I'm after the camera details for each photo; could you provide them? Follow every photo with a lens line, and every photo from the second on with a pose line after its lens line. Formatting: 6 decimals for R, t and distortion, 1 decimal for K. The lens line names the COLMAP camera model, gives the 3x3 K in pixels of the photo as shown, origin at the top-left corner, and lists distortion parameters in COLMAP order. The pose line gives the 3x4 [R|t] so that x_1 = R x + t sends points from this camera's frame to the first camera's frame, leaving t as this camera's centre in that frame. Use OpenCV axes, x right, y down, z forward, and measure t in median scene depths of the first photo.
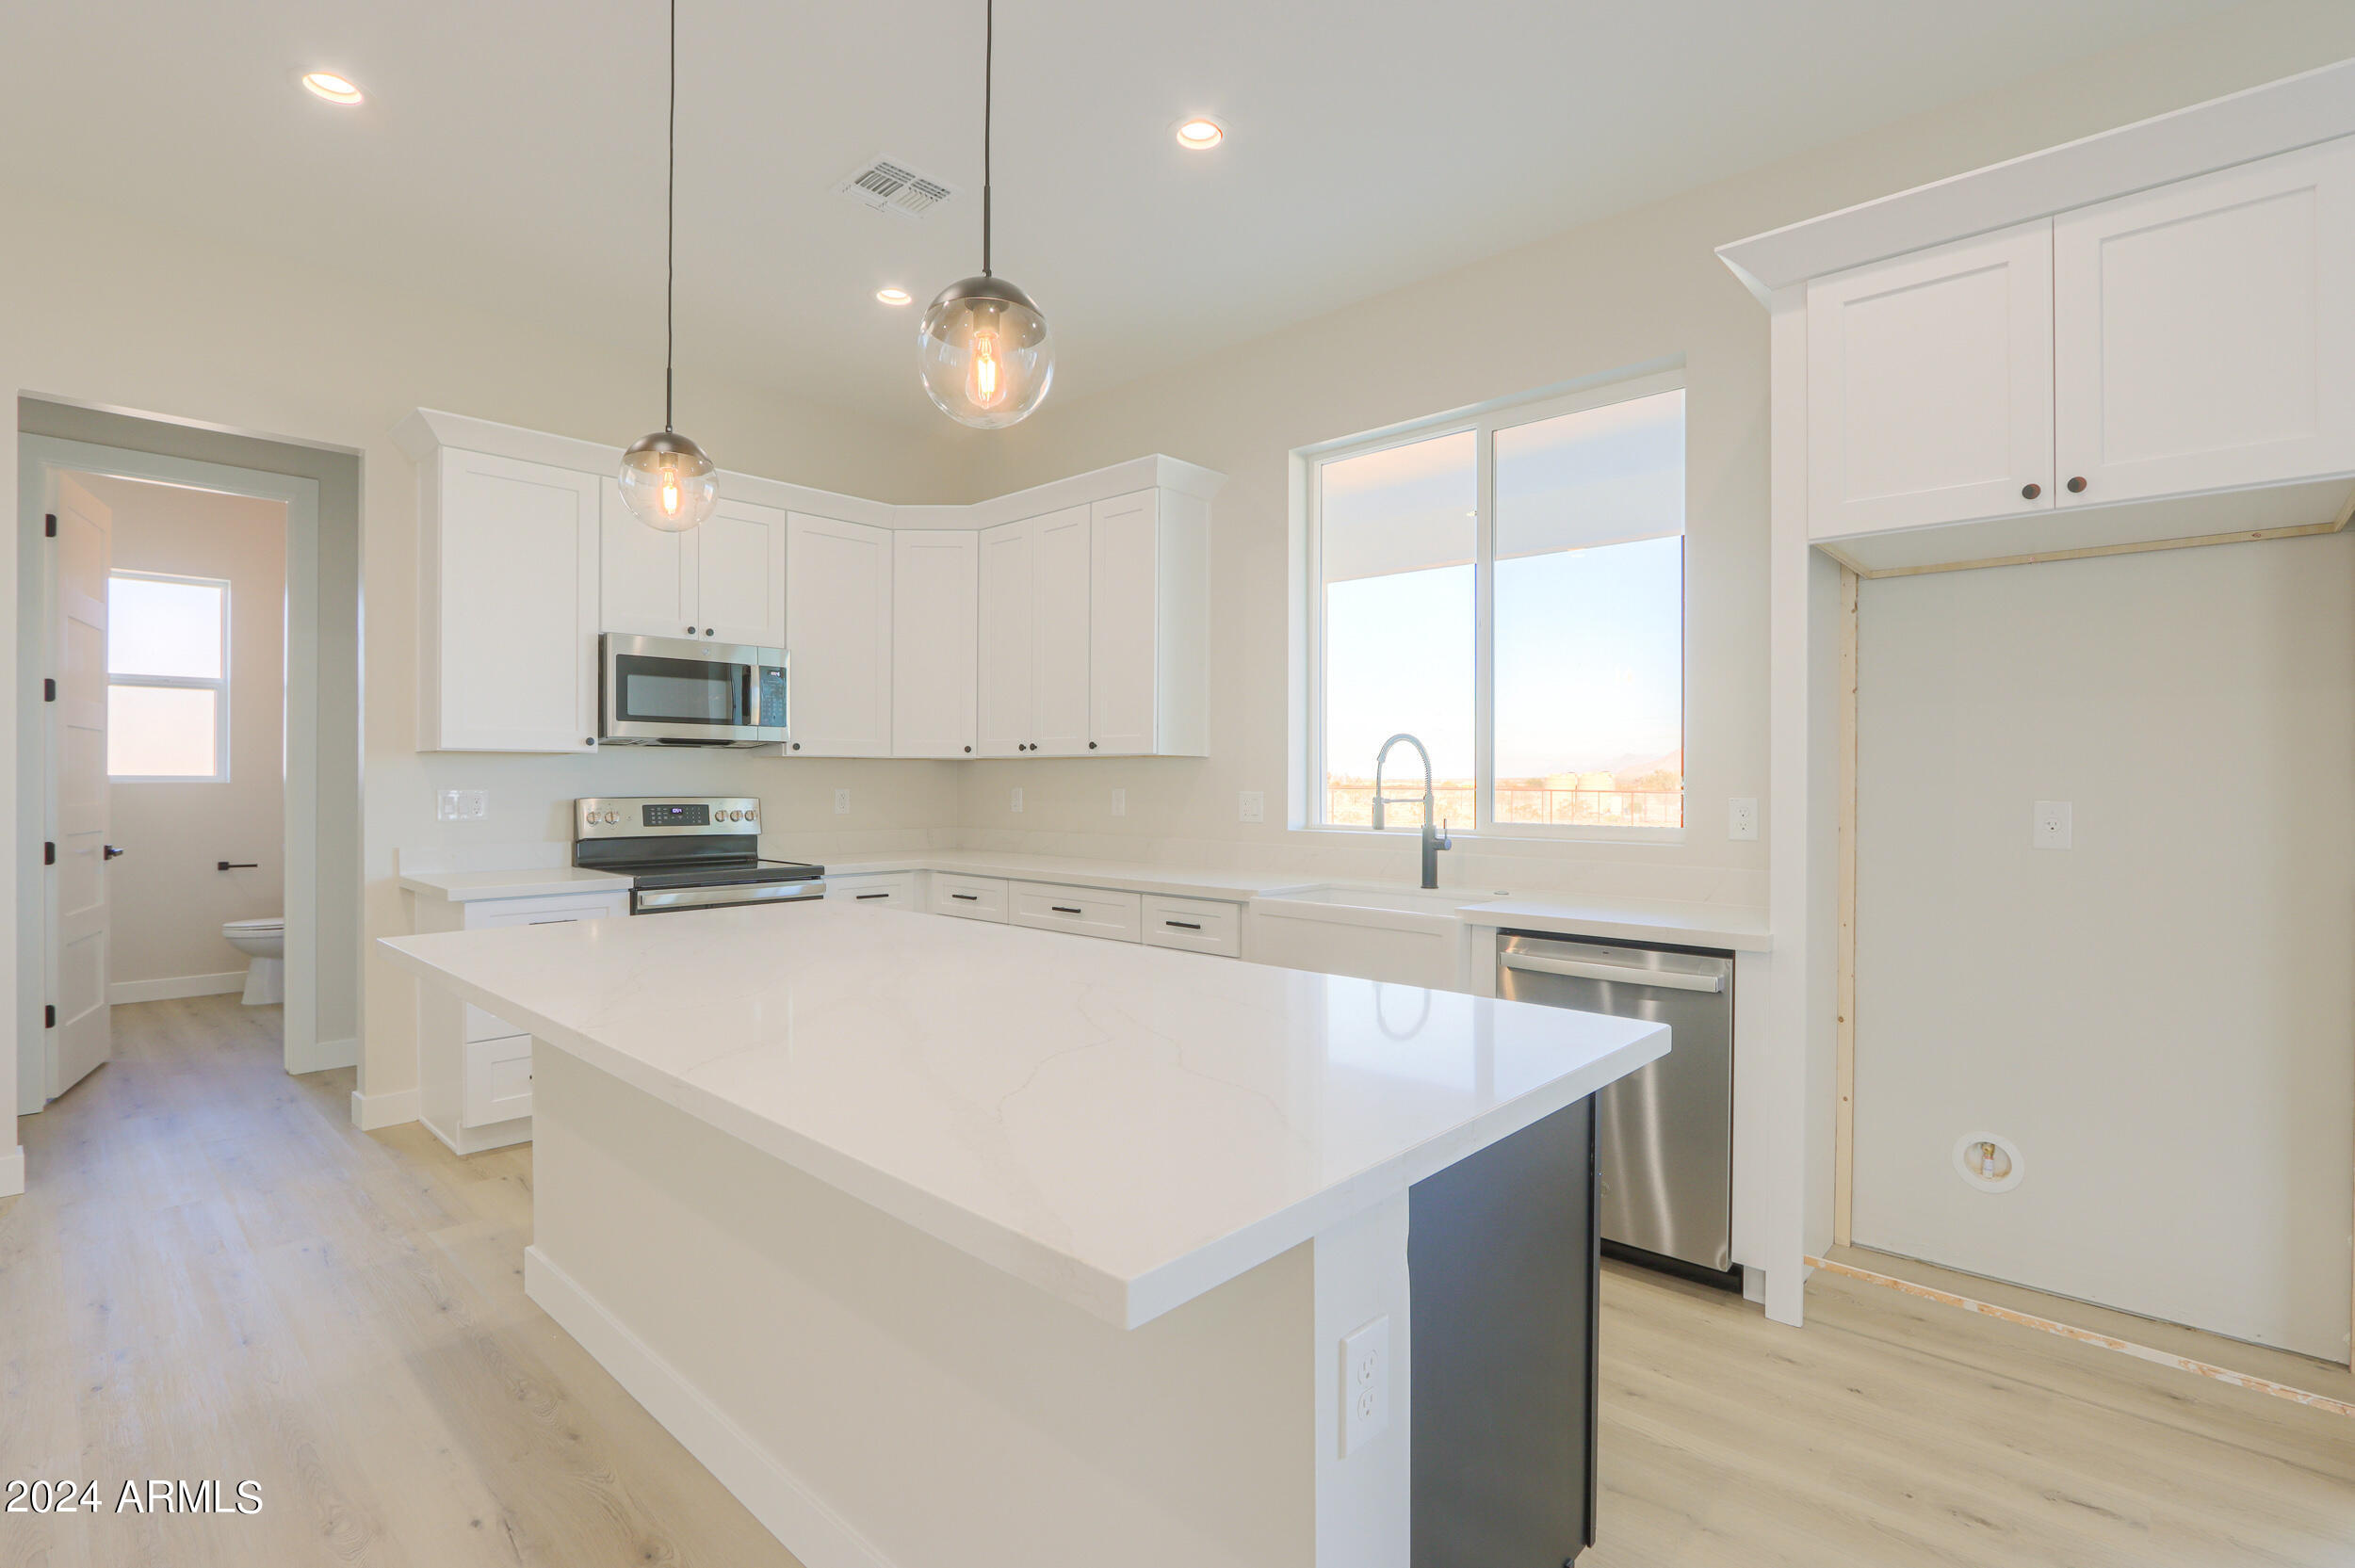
lens RADIAL K [[1103.9, 0, 1177.5], [0, 1103.9, 784.0], [0, 0, 1]] dist [-0.014856, 0.000410]
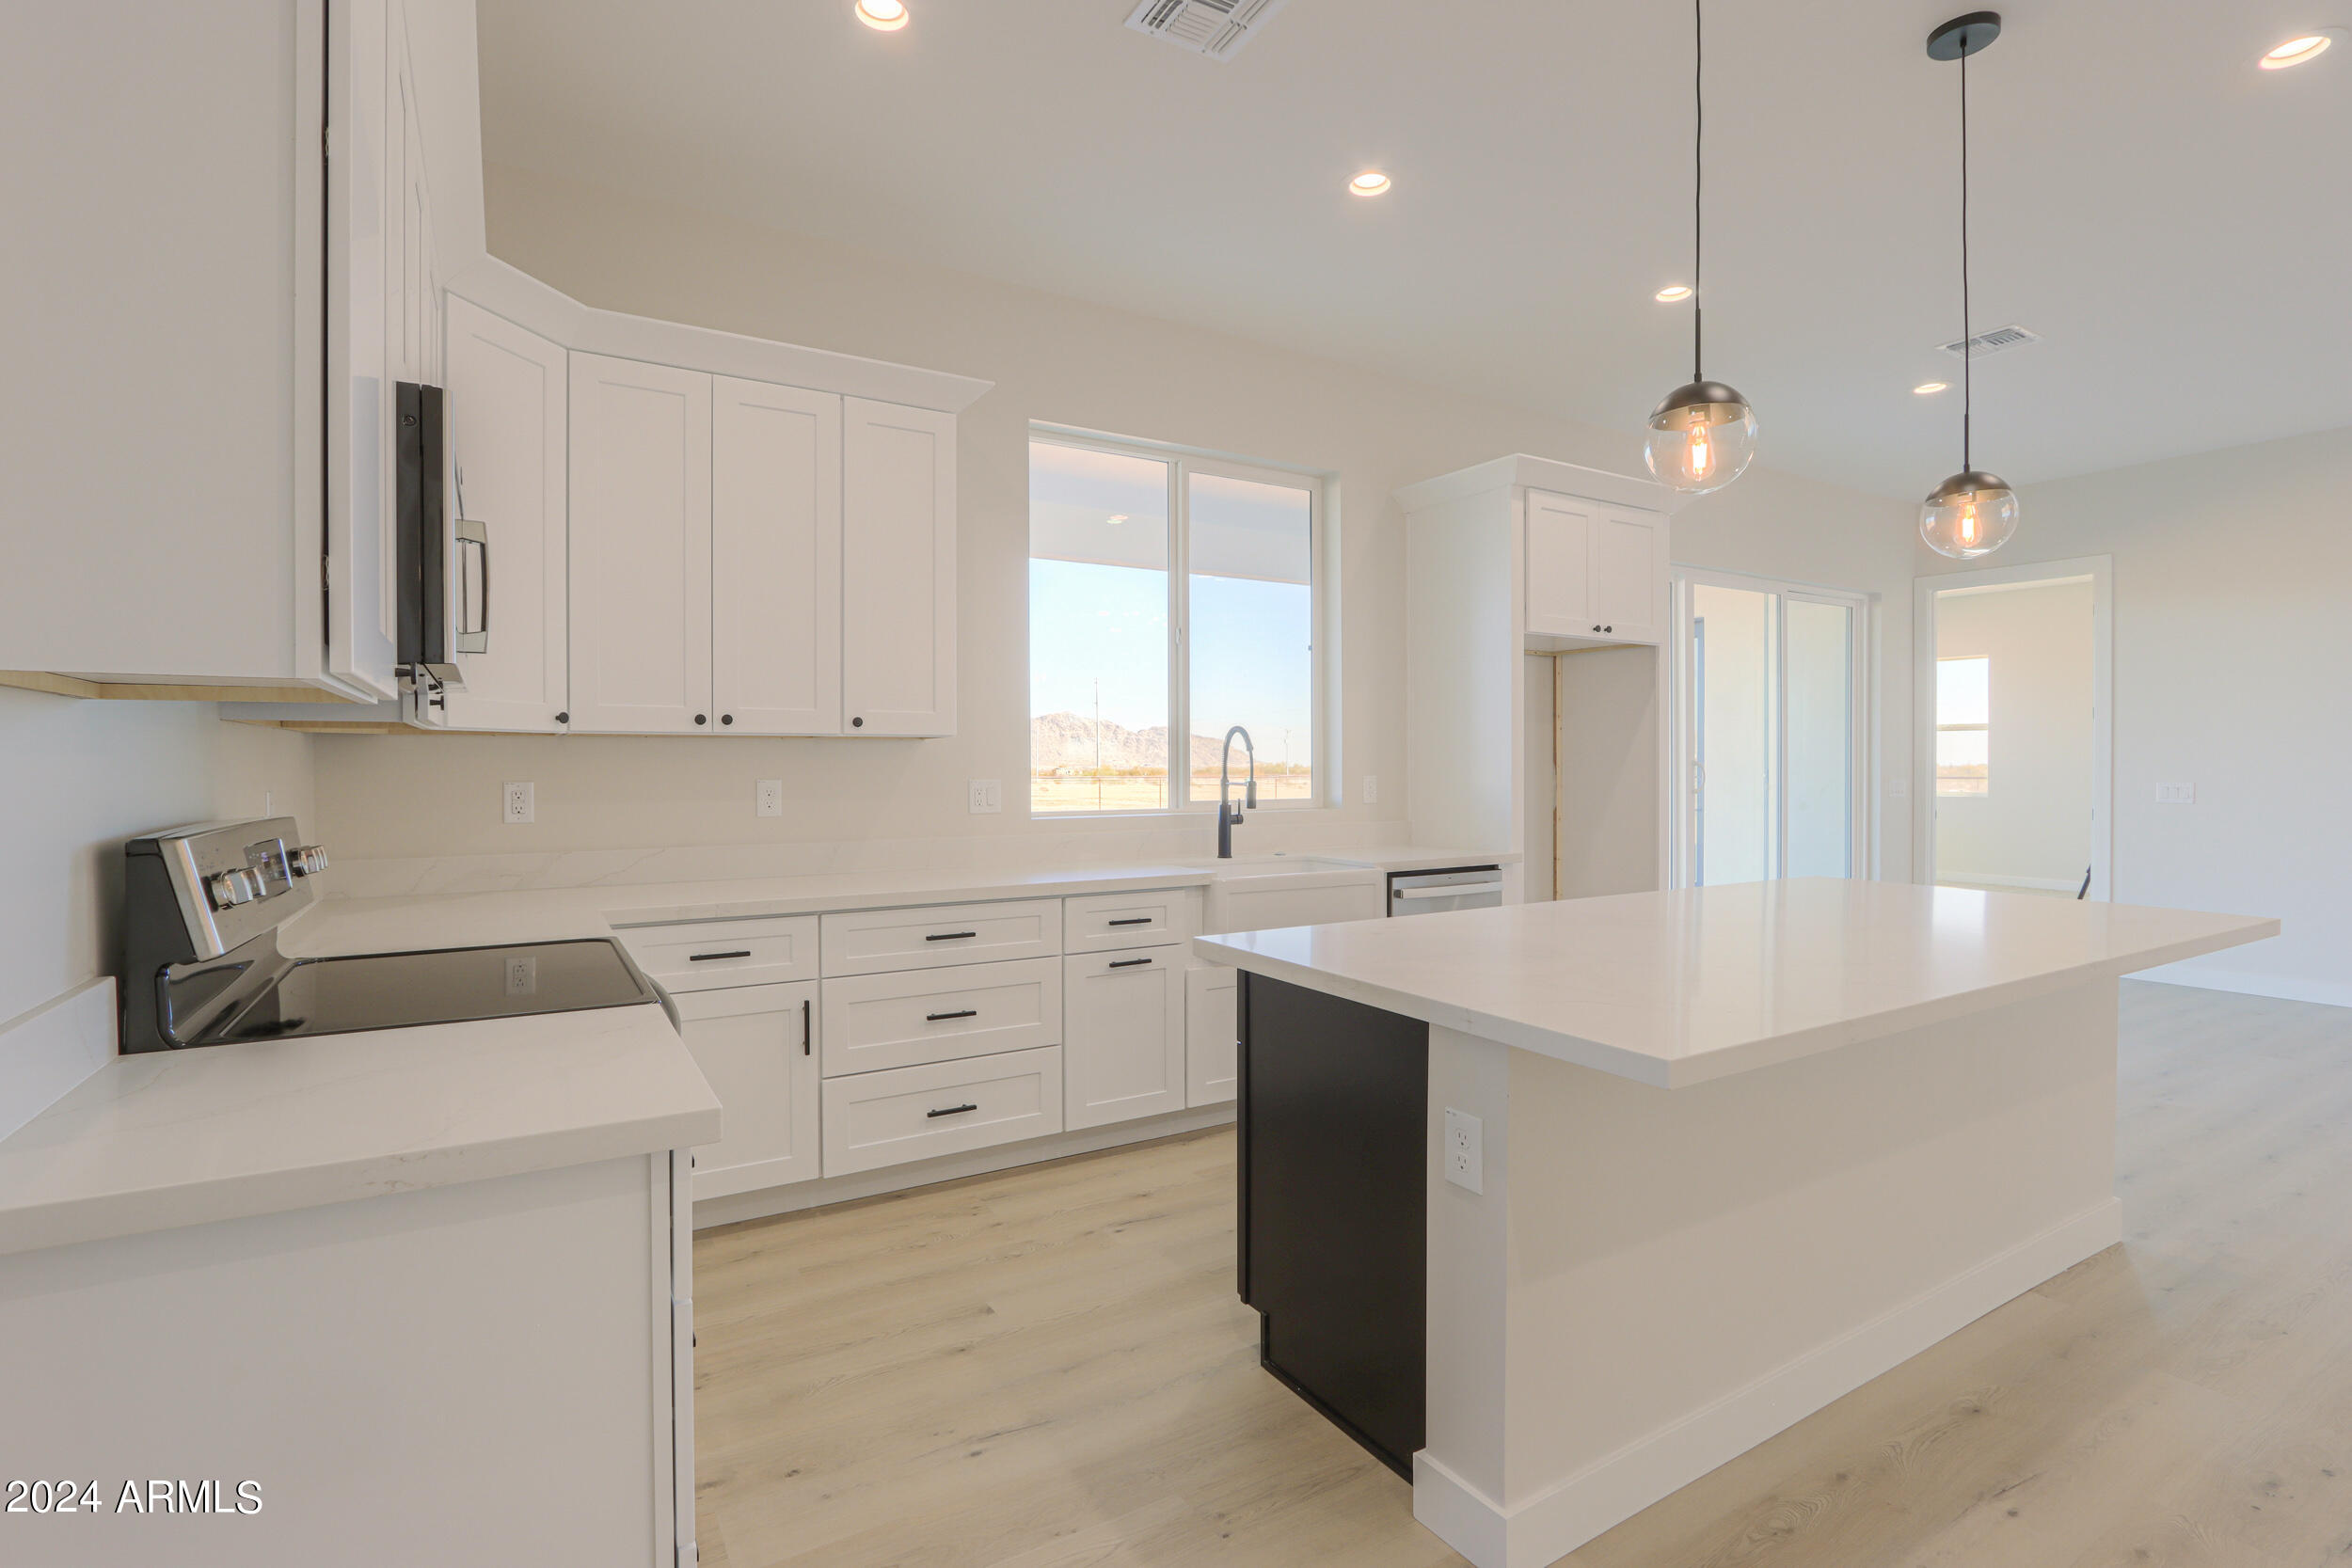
lens RADIAL K [[1095.8, 0, 1156.8], [0, 1095.8, 772.8], [0, 0, 1]] dist [-0.018552, 0.001470]
pose [[0.278006, -0.011971, 0.960505, -0.781347], [0.005477, 0.999926, 0.010878, -0.007927], [-0.960564, 0.002237, 0.278050, 0.640610]]
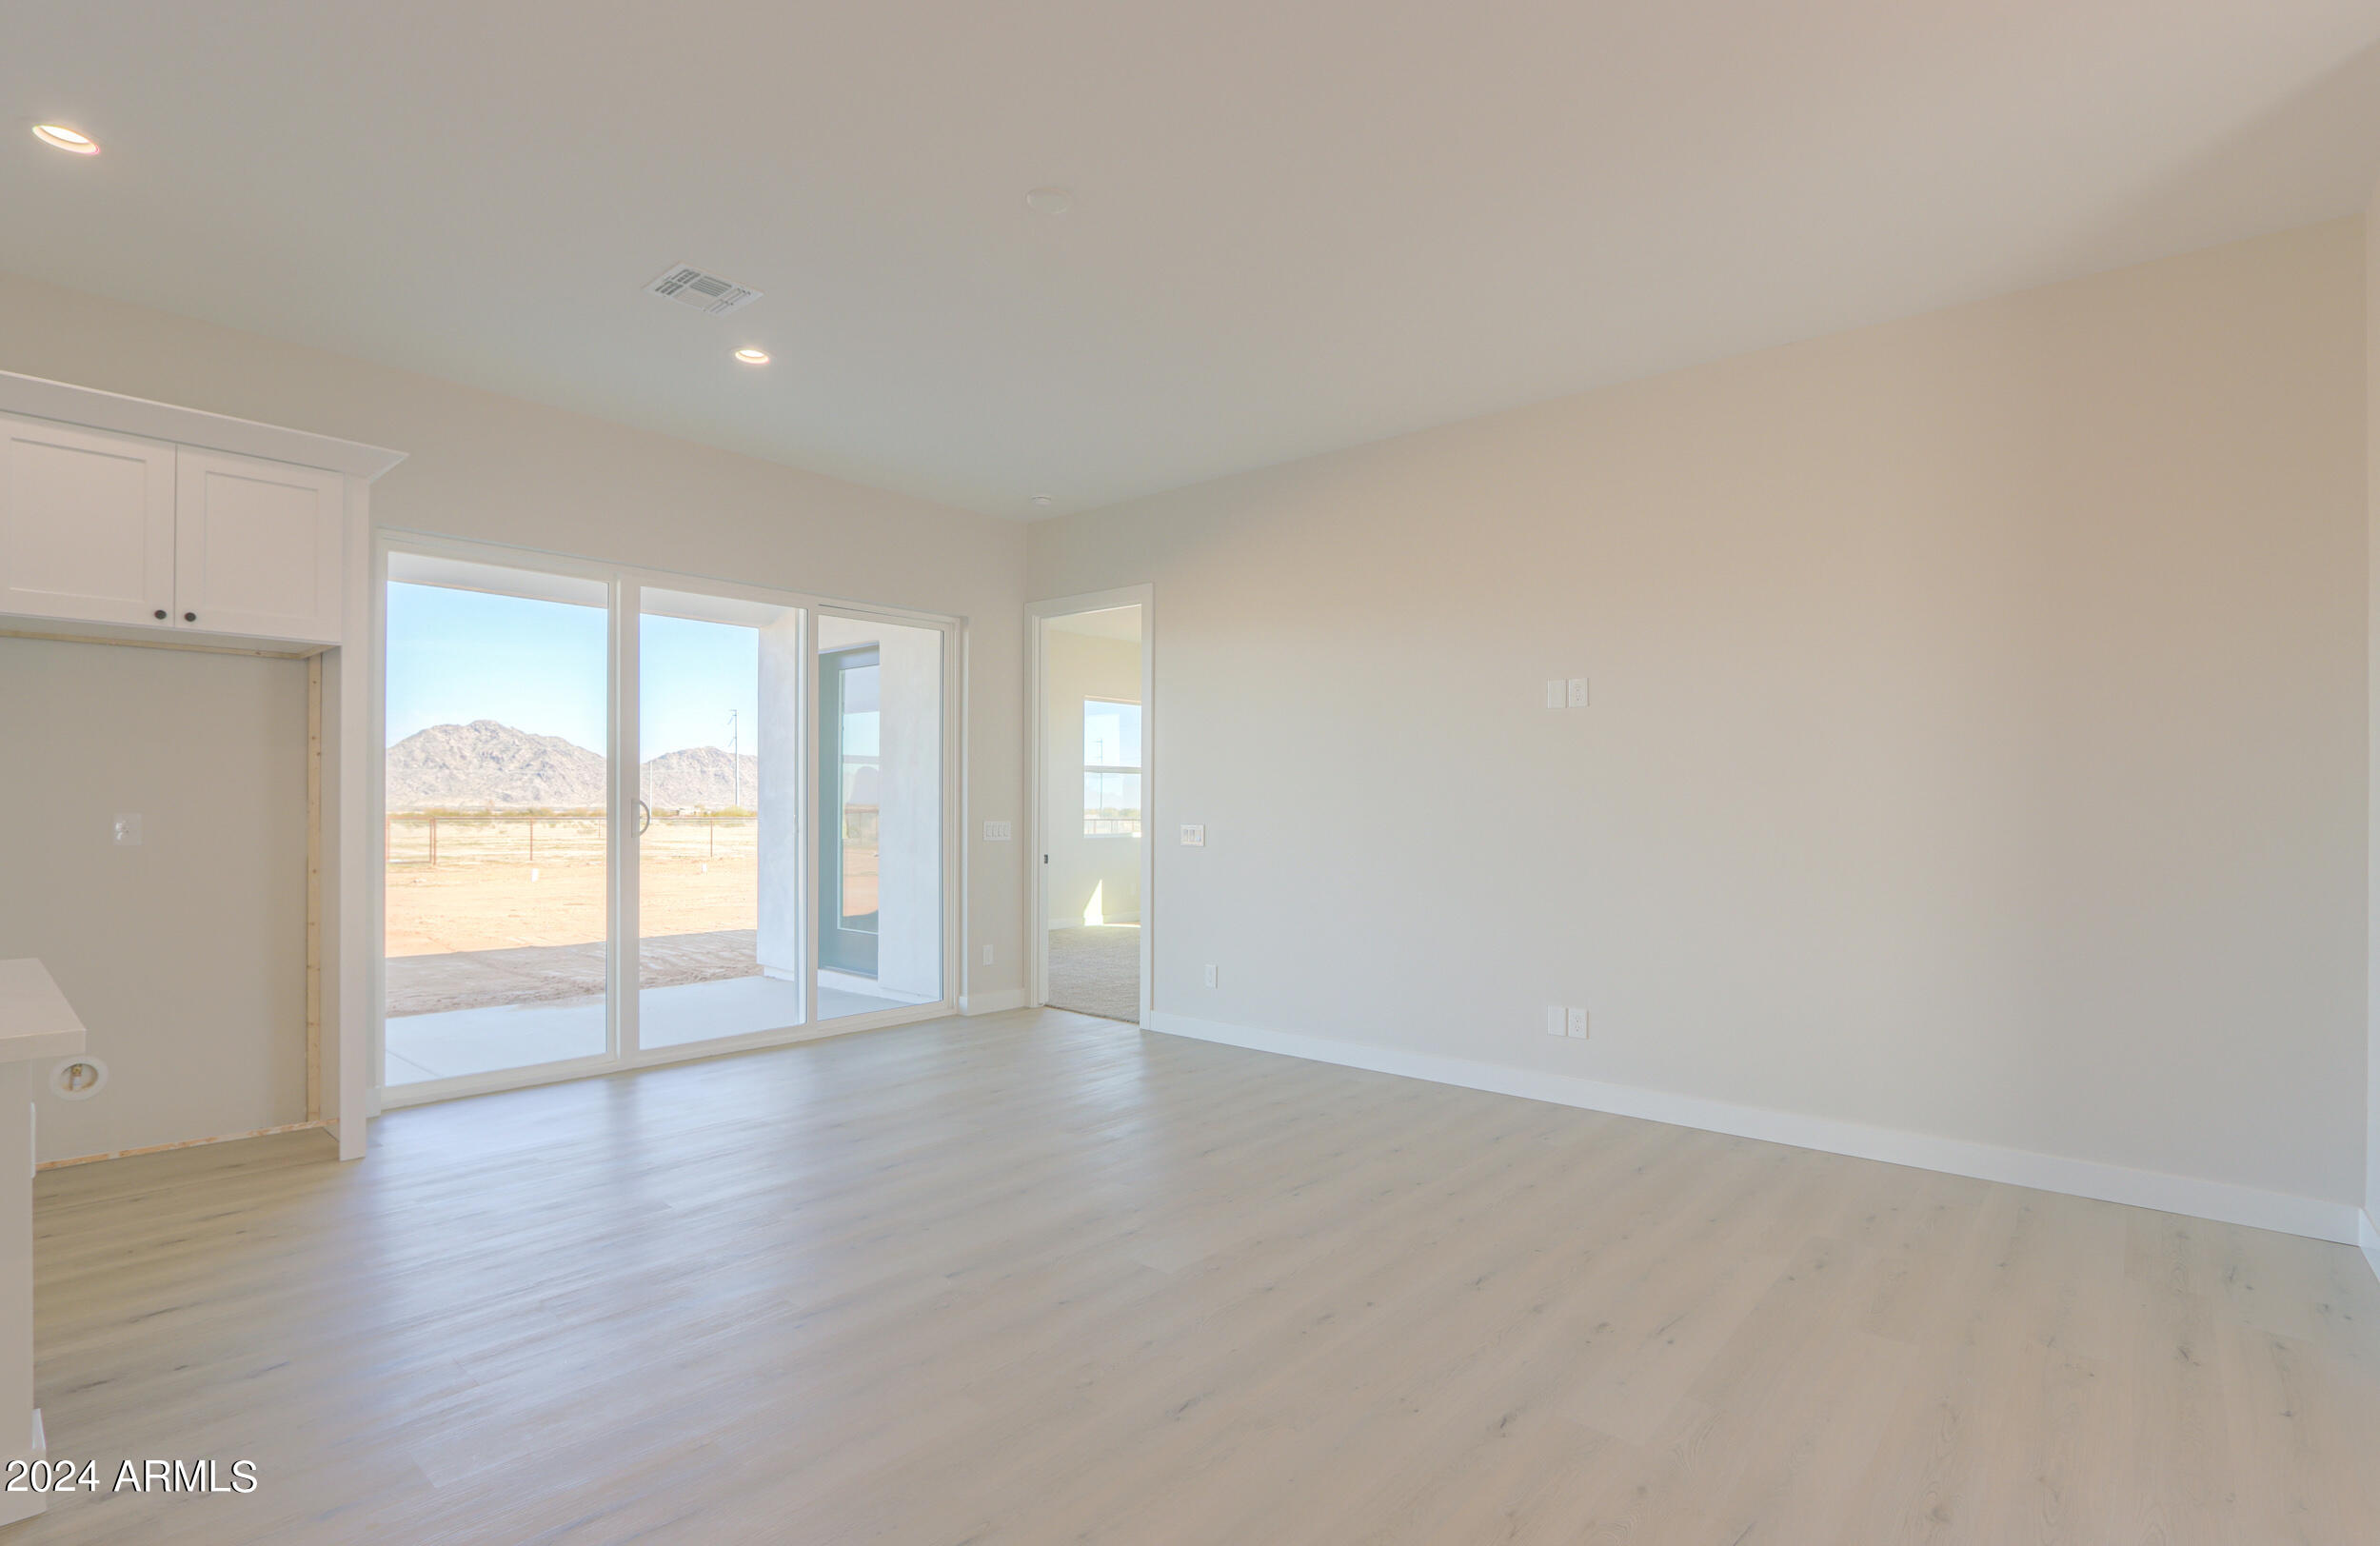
lens RADIAL K [[1122.3, 0, 1161.2], [0, 1122.3, 802.2], [0, 0, 1]] dist [-0.012360, 0.000519]
pose [[-0.019434, -0.000522, 0.999811, -0.436422], [-0.001486, 0.999999, 0.000493, -0.000776], [-0.999810, -0.001476, -0.019435, -0.209993]]
